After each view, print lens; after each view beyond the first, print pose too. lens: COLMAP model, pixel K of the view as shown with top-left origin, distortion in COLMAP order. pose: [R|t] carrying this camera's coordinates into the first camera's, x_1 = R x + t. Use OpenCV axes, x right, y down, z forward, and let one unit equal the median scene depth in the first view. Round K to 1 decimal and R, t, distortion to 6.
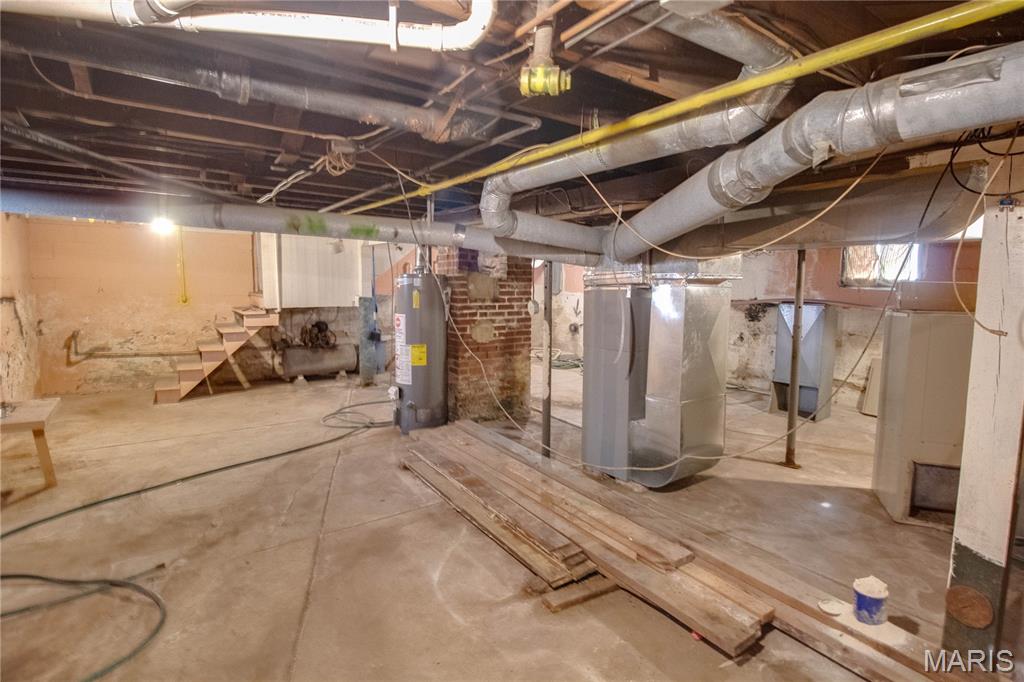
lens RADIAL K [[497.5, 0, 516.3], [0, 497.5, 329.5], [0, 0, 1]] dist [0.002626, -0.011220]
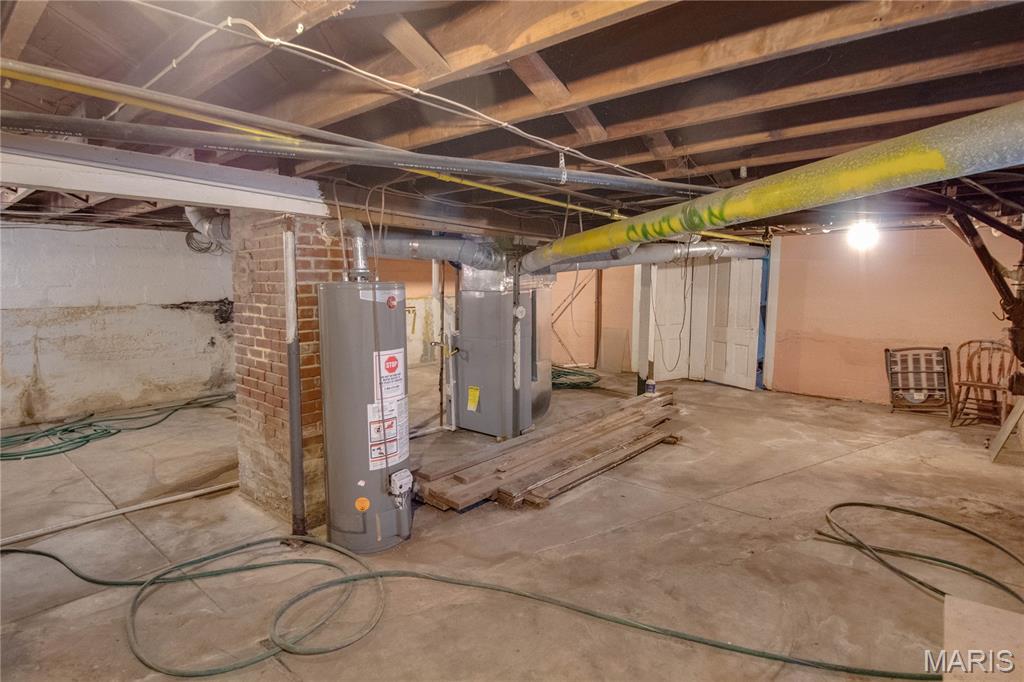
lens RADIAL K [[532.6, 0, 513.0], [0, 532.6, 340.0], [0, 0, 1]] dist [-0.001366, -0.000673]
pose [[-0.246133, -0.128633, 0.960662, -1.453002], [0.085537, 0.984404, 0.153727, -0.215558], [-0.965454, 0.120010, -0.231292, 1.653564]]
